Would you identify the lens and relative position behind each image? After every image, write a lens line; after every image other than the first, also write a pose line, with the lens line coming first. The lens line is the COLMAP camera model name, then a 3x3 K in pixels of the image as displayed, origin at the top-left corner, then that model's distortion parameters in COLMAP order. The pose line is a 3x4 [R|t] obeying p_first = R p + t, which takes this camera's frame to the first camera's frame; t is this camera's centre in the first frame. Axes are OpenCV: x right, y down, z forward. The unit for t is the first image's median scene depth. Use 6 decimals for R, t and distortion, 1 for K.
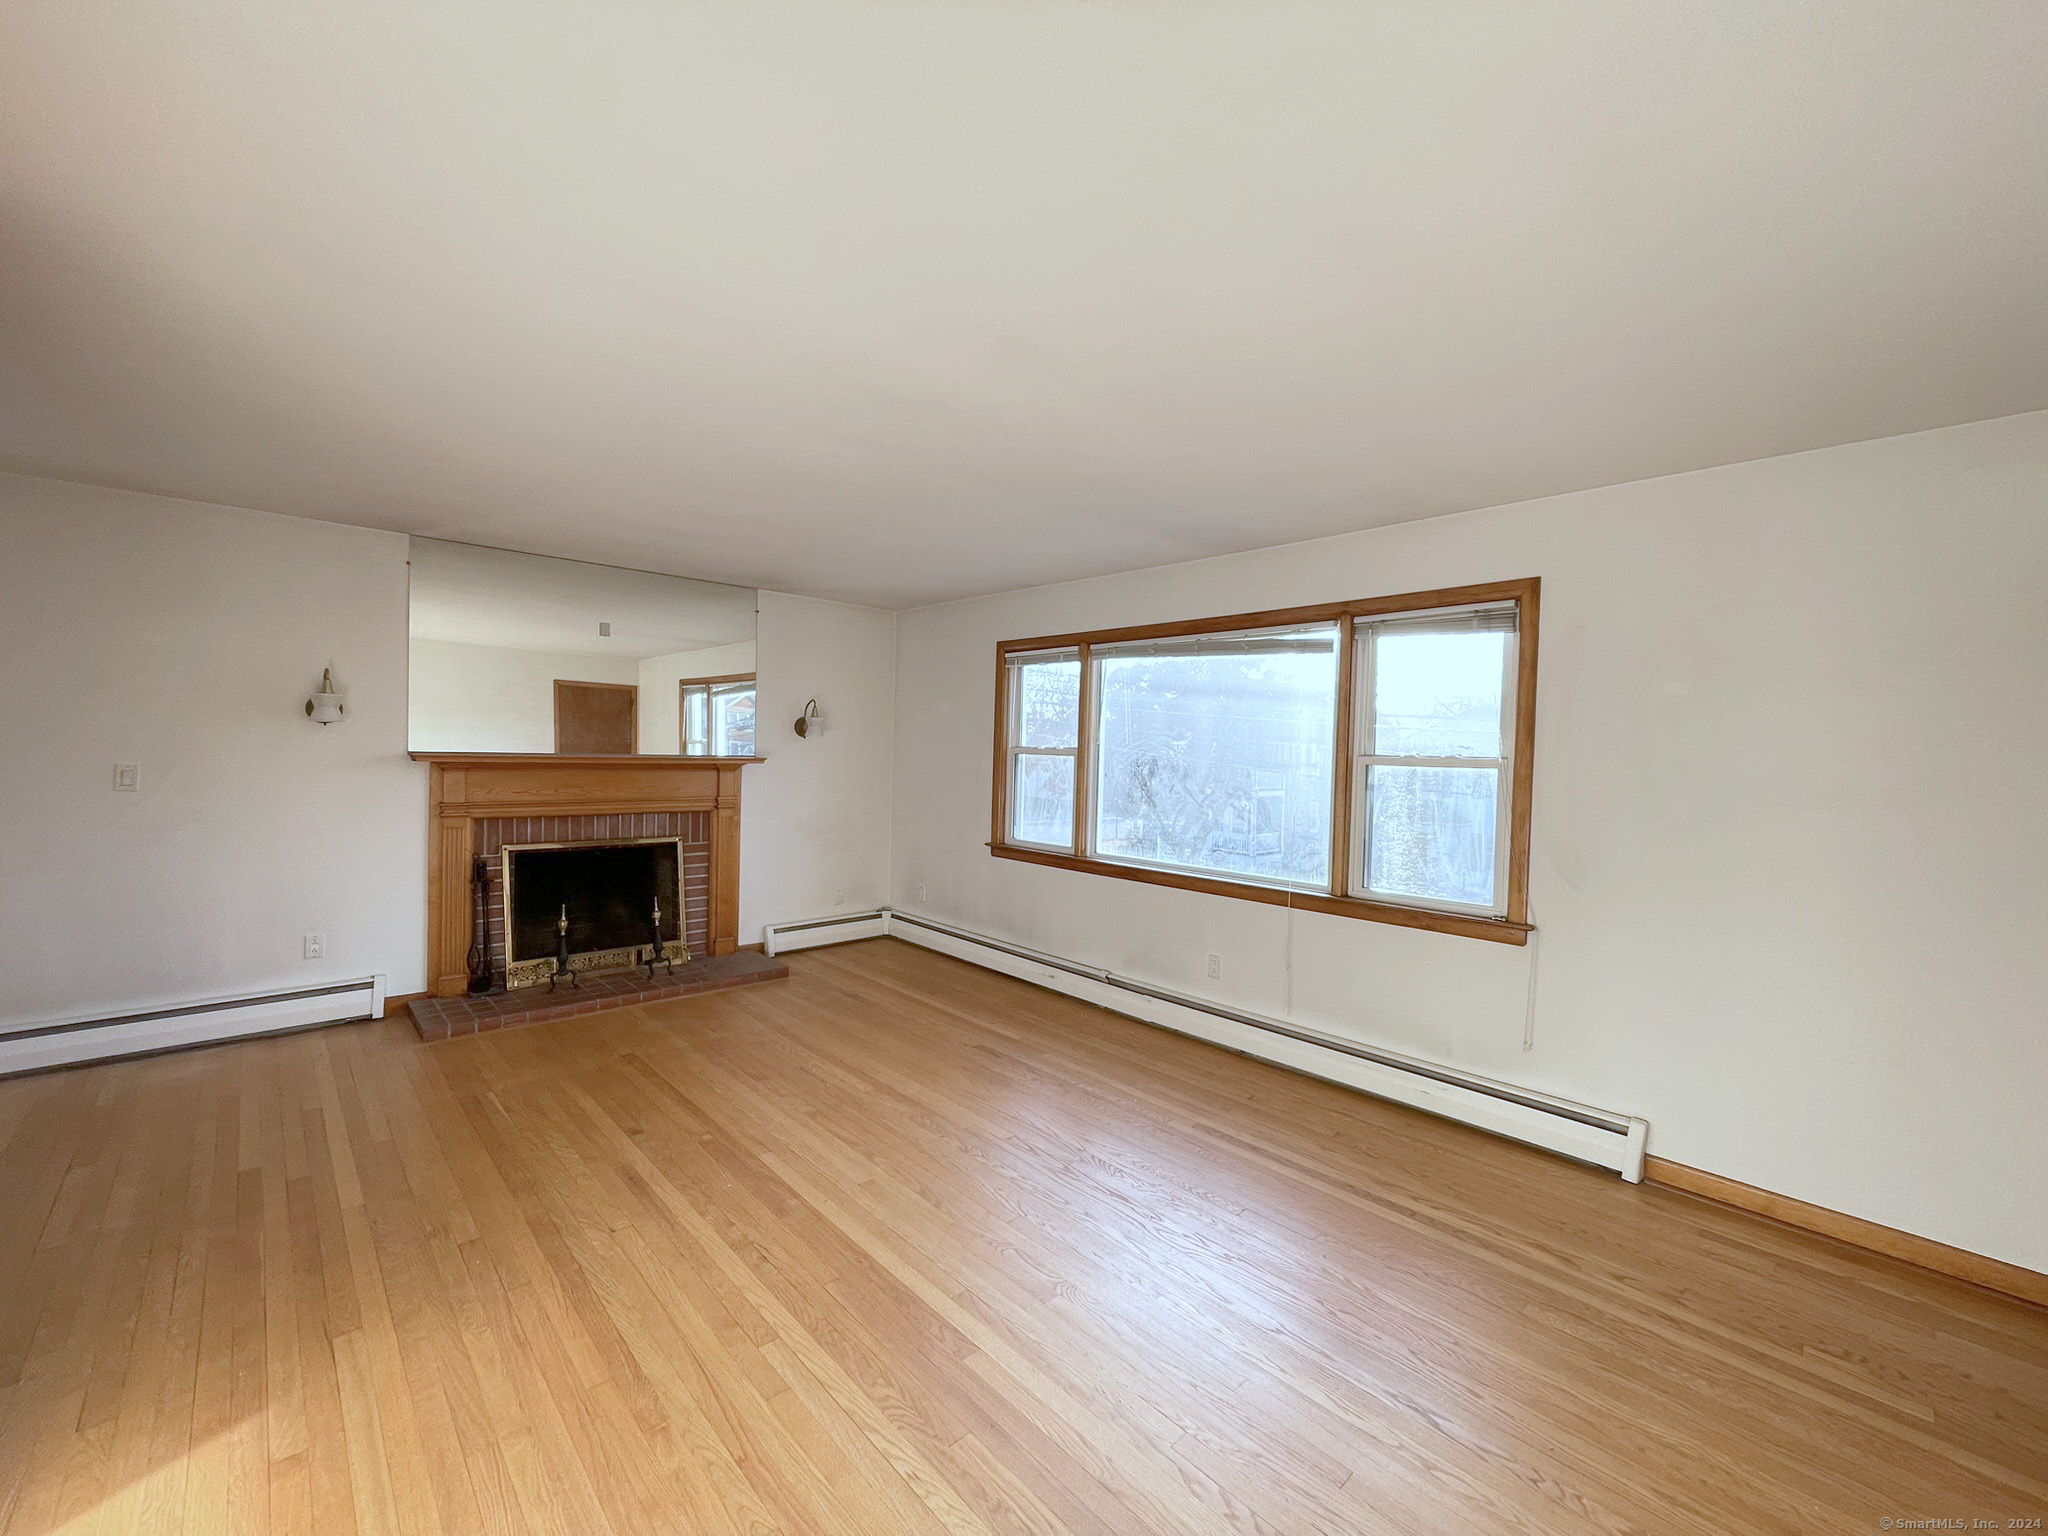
lens RADIAL K [[830.6, 0, 1018.3], [0, 830.6, 766.9], [0, 0, 1]] dist [-0.000309, -0.000083]
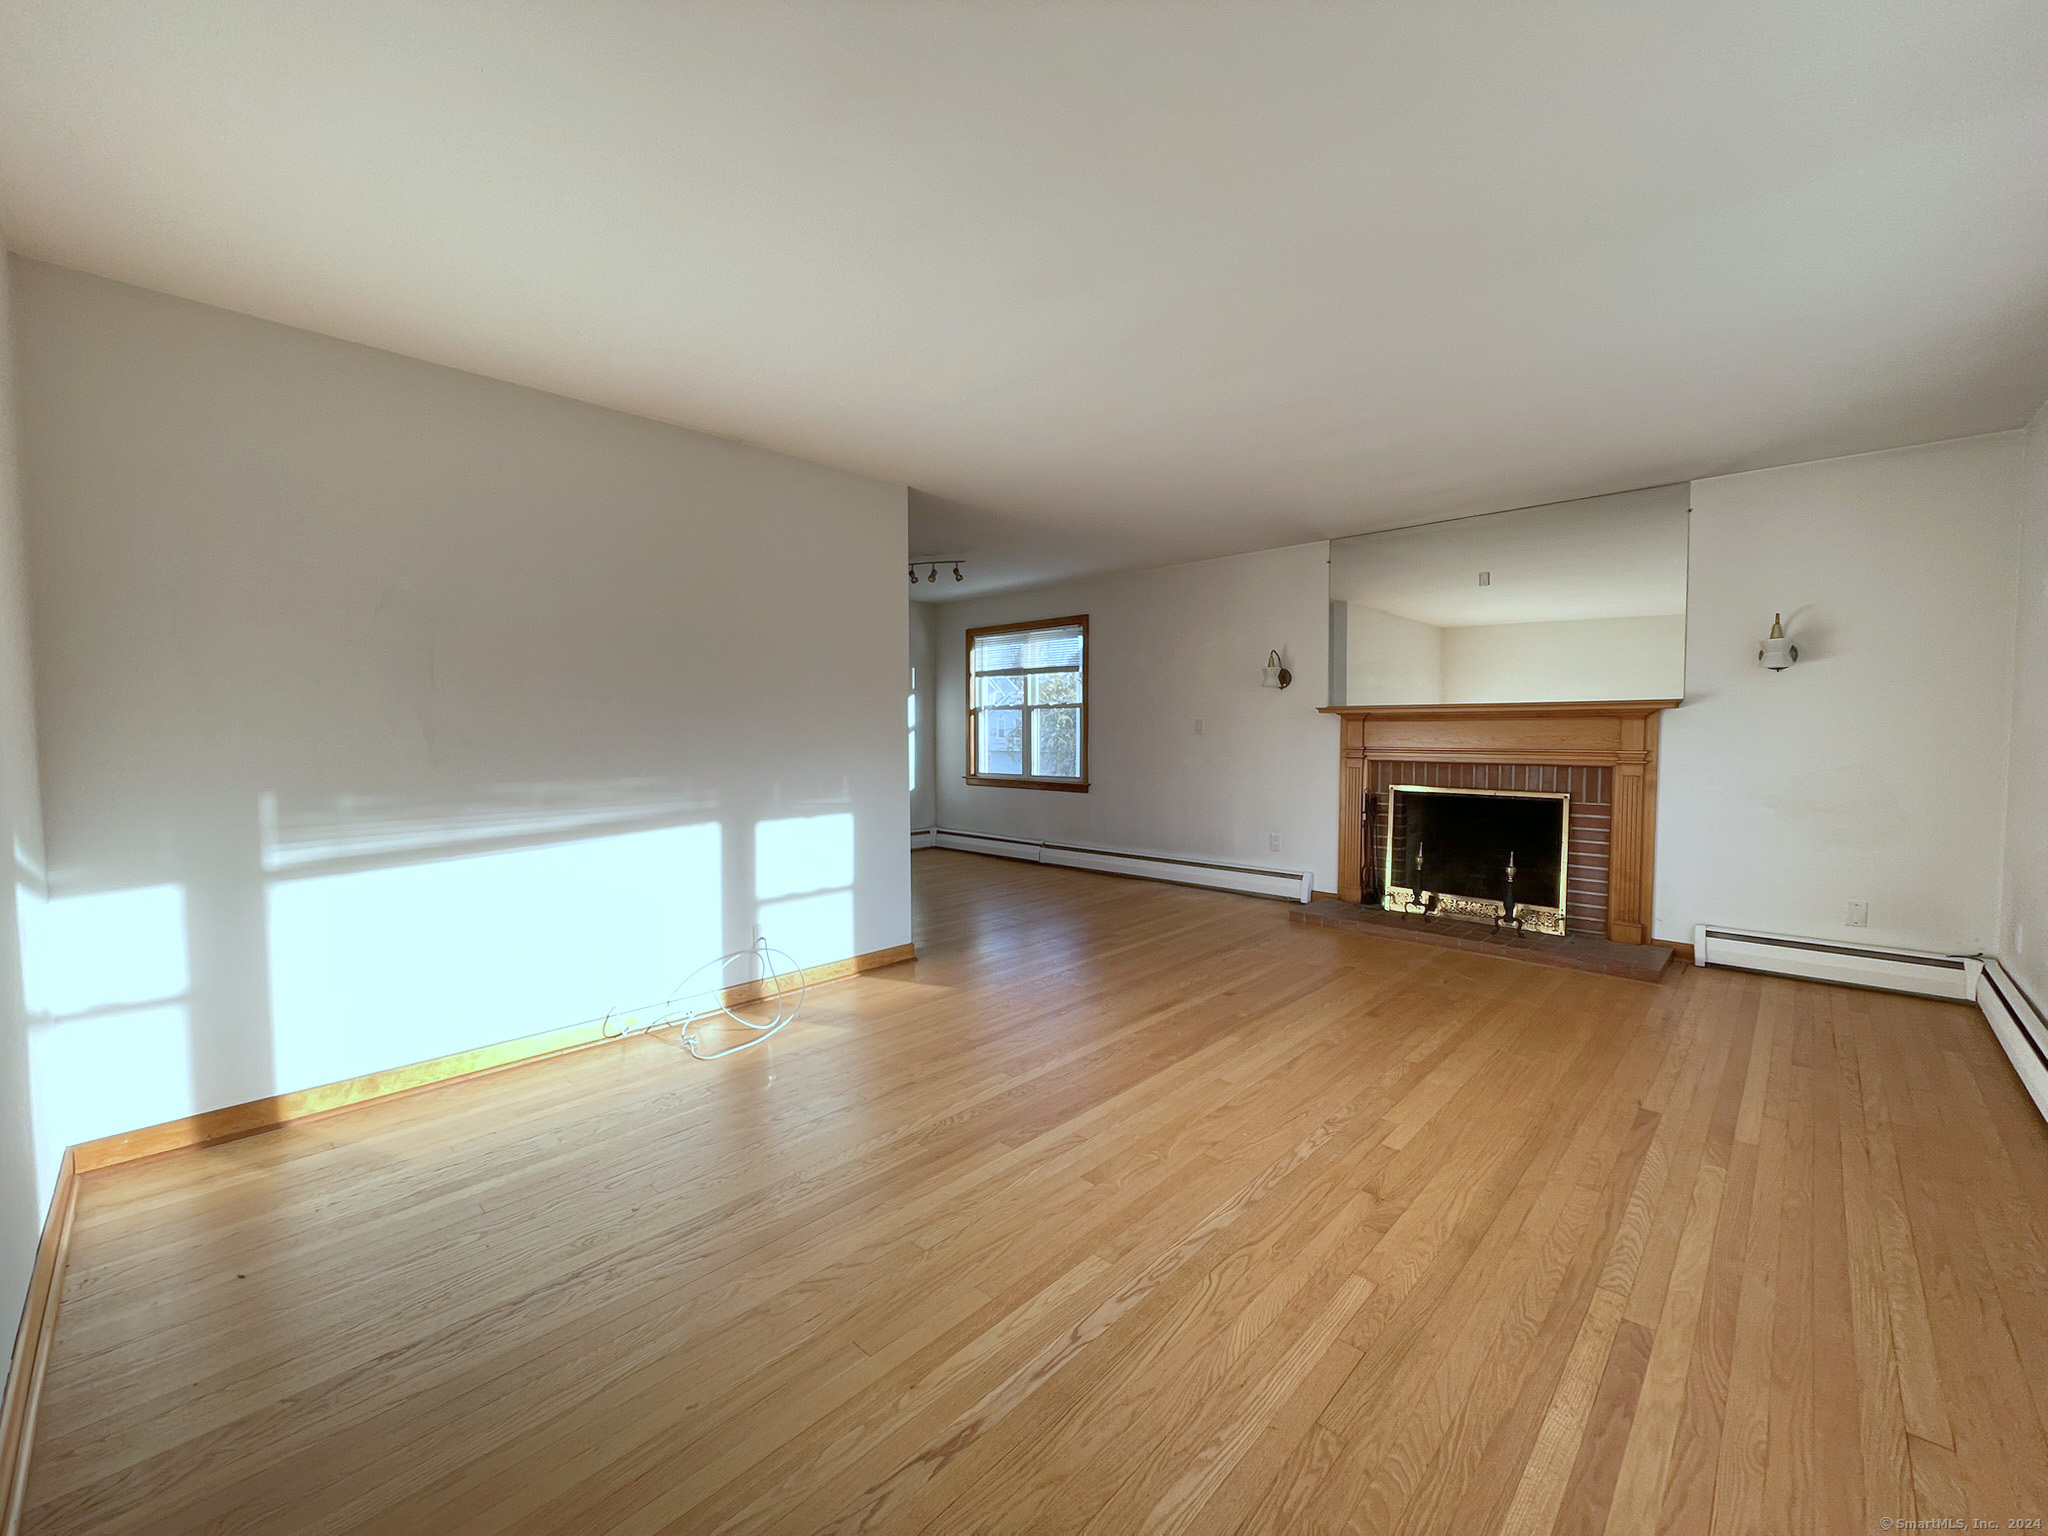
lens RADIAL K [[830.6, 0, 1018.3], [0, 830.6, 766.9], [0, 0, 1]] dist [-0.000309, -0.000083]
pose [[0.057291, 0.022779, -0.998098, 0.511094], [-0.020489, 0.999556, 0.021637, 0.055178], [0.998147, 0.019210, 0.057732, 0.414692]]
